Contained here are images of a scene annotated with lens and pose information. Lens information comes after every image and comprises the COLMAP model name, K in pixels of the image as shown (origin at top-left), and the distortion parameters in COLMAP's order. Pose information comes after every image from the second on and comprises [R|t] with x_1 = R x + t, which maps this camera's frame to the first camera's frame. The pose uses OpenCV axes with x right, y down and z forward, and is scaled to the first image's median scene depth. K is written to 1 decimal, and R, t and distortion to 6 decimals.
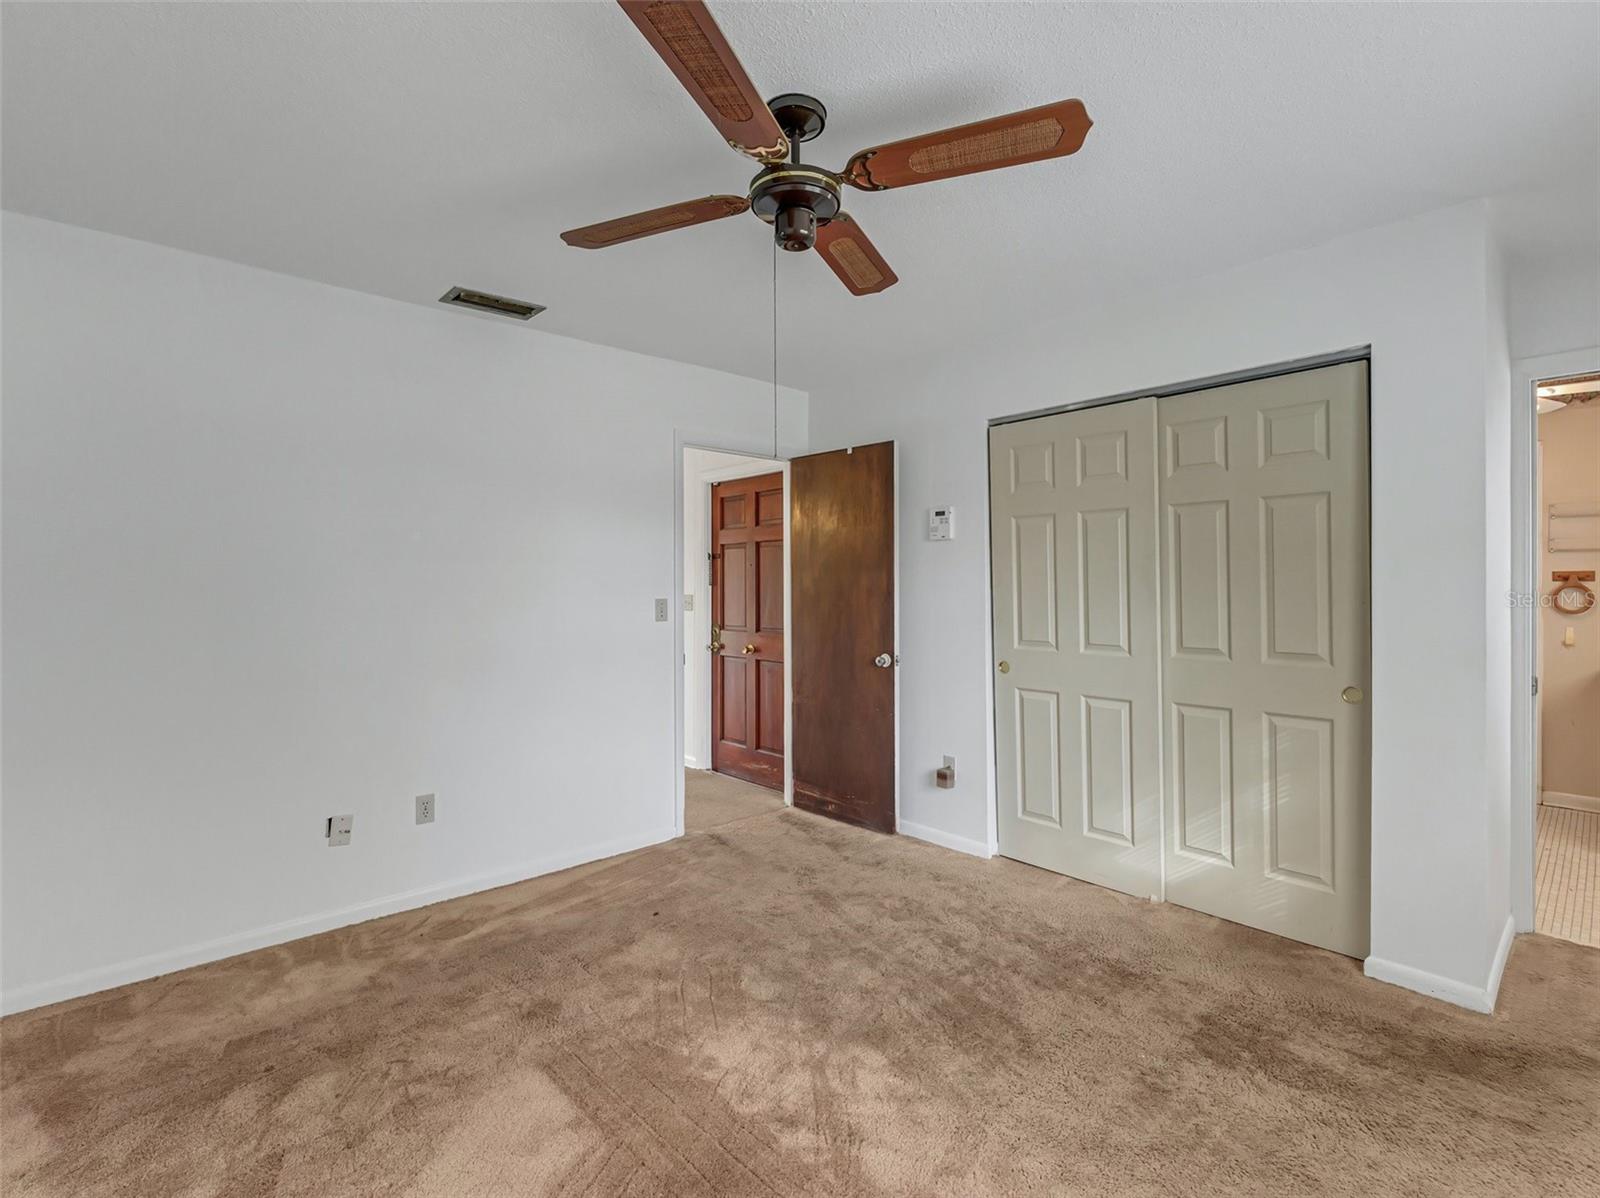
lens RADIAL K [[753.2, 0, 805.8], [0, 753.2, 593.9], [0, 0, 1]] dist [0.008850, -0.001036]
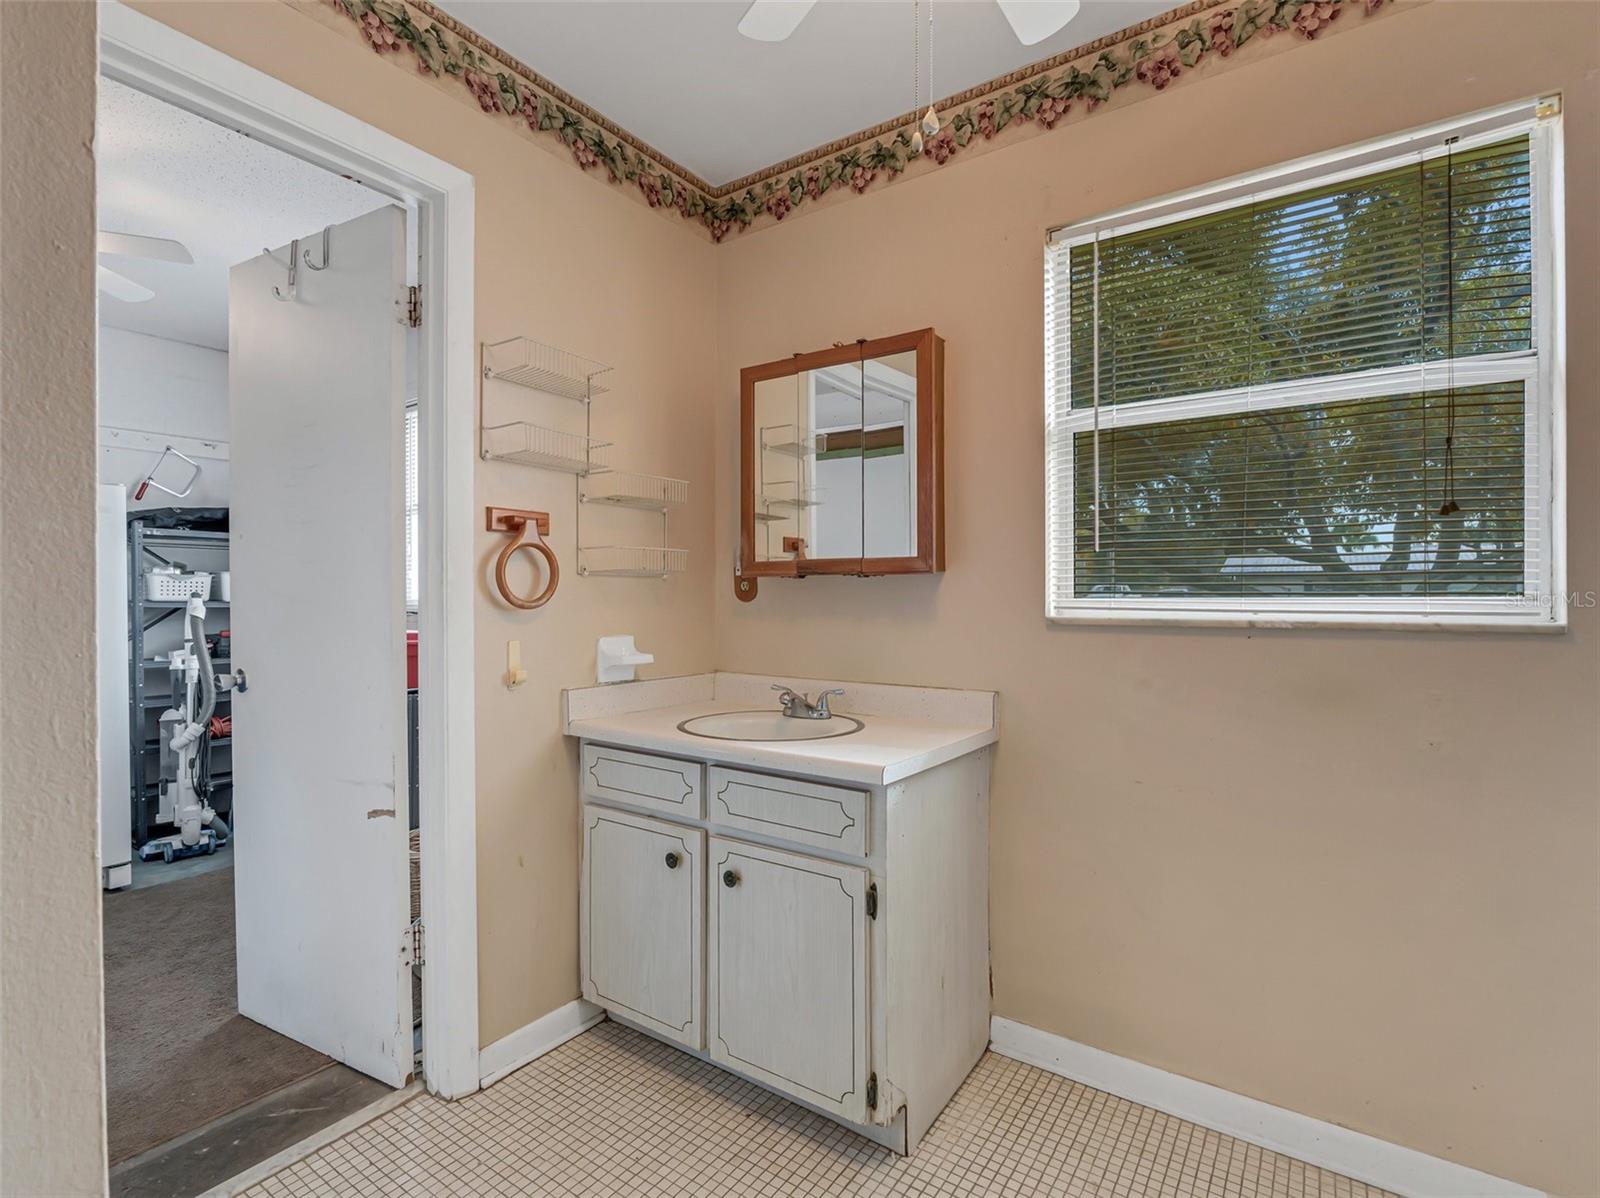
lens RADIAL K [[753.2, 0, 801.9], [0, 753.2, 597.4], [0, 0, 1]] dist [0.008850, -0.001036]
pose [[-0.215086, 0.006805, 0.976571, 0.549683], [0.020956, 0.999778, -0.002352, 0.023838], [-0.976370, 0.019959, -0.215181, 0.930831]]
